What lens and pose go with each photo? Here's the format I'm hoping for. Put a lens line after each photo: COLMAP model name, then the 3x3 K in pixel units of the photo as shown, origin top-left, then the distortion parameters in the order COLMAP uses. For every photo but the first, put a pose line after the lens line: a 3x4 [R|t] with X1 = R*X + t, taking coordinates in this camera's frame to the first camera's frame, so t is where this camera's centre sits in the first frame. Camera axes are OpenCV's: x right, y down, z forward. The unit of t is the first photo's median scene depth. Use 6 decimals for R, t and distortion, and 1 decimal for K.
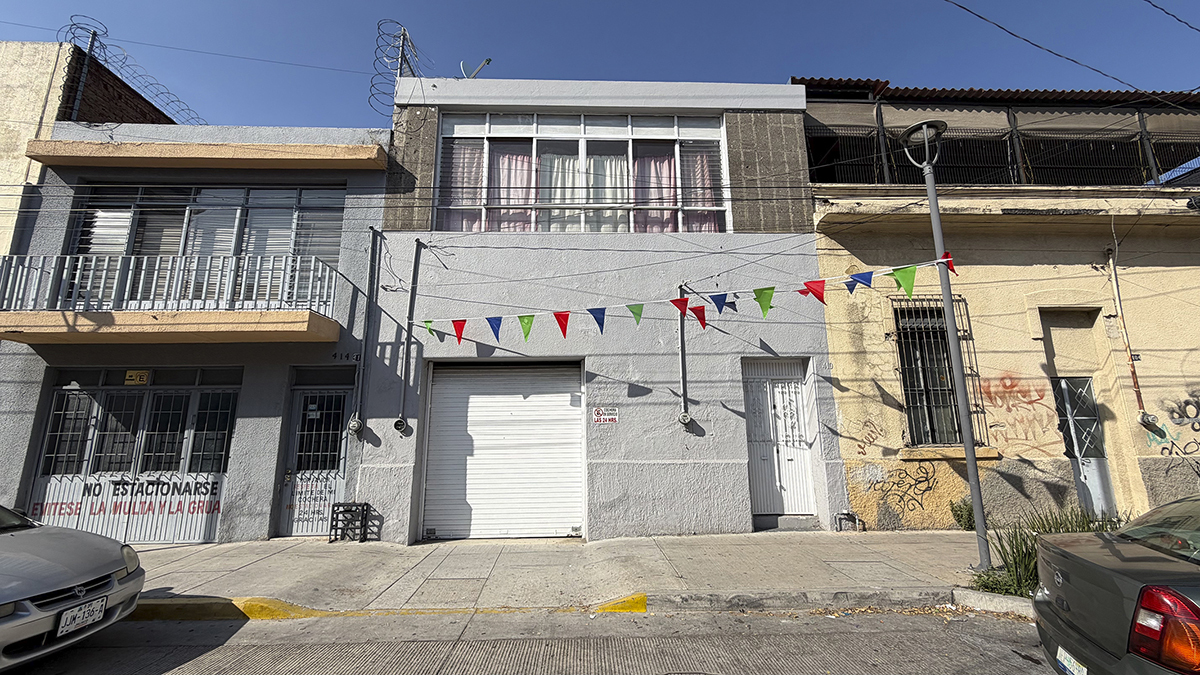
lens RADIAL K [[476.1, 0, 597.0], [0, 476.1, 340.0], [0, 0, 1]] dist [0.000225, -0.000258]
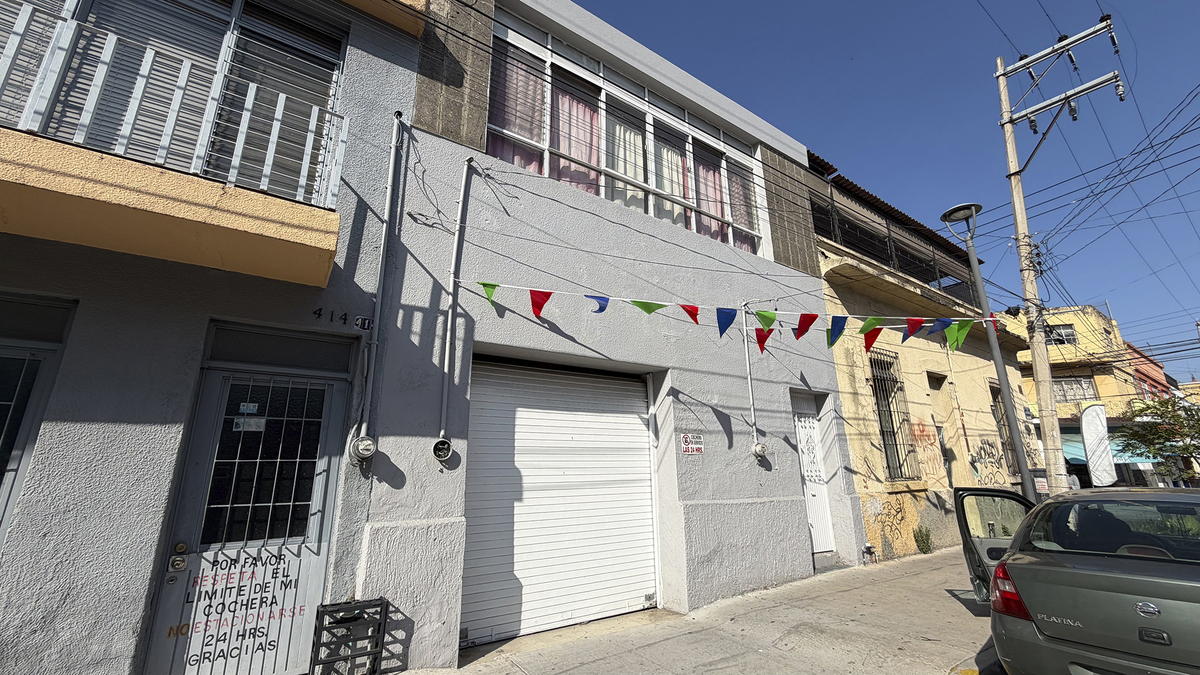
lens RADIAL K [[476.1, 0, 601.3], [0, 476.1, 339.5], [0, 0, 1]] dist [0.000225, -0.000258]
pose [[0.847170, 0.143640, 0.511536, -0.544433], [-0.100730, 0.988723, -0.110814, 0.087595], [-0.521685, 0.042352, 0.852086, 0.384801]]
